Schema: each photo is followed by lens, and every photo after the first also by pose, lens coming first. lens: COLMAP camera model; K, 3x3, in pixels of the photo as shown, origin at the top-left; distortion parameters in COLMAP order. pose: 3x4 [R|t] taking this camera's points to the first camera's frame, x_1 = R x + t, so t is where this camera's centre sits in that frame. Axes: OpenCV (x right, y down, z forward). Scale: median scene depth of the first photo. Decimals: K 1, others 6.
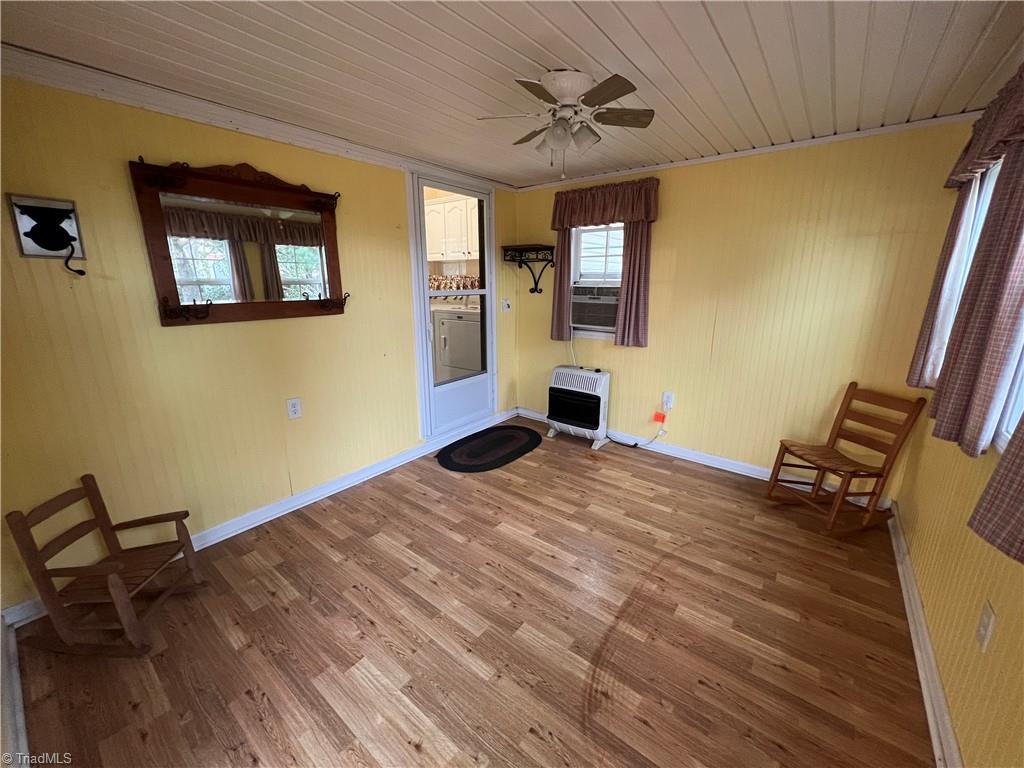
lens RADIAL K [[408.6, 0, 508.6], [0, 408.6, 381.1], [0, 0, 1]] dist [0.001477, 0.000121]
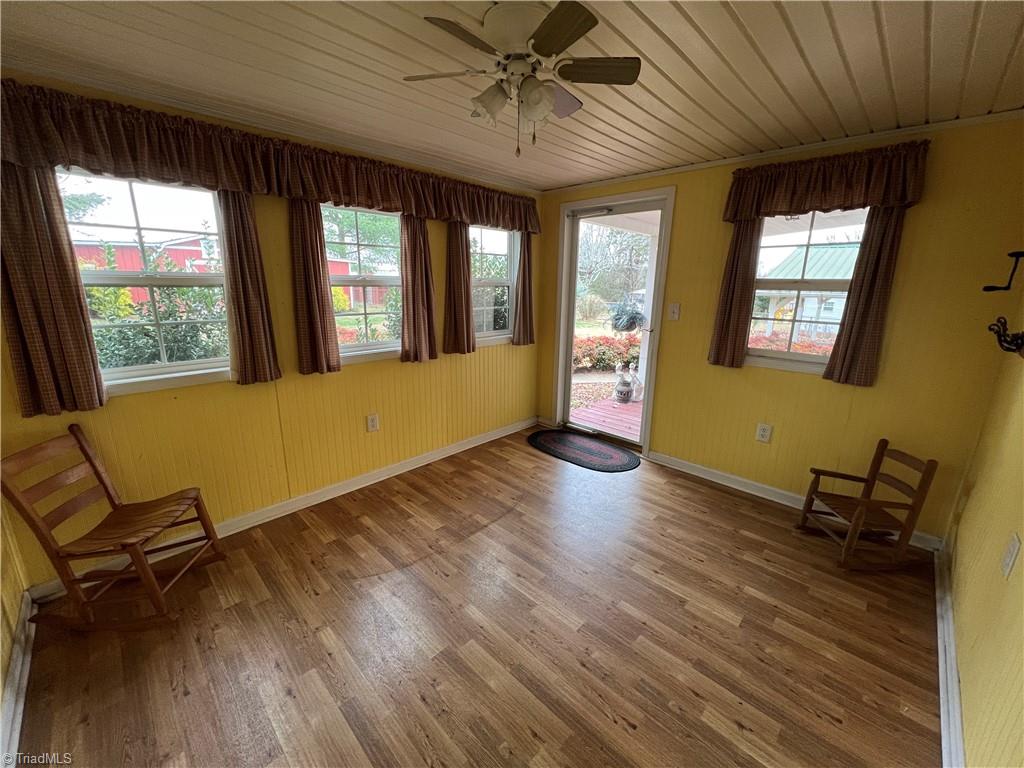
lens RADIAL K [[408.6, 0, 508.6], [0, 408.6, 381.1], [0, 0, 1]] dist [0.001477, 0.000121]
pose [[-0.993680, -0.038683, 0.105378, 0.050194], [0.014386, 0.887125, 0.461305, -0.435937], [-0.111328, 0.459905, -0.880961, 1.696938]]
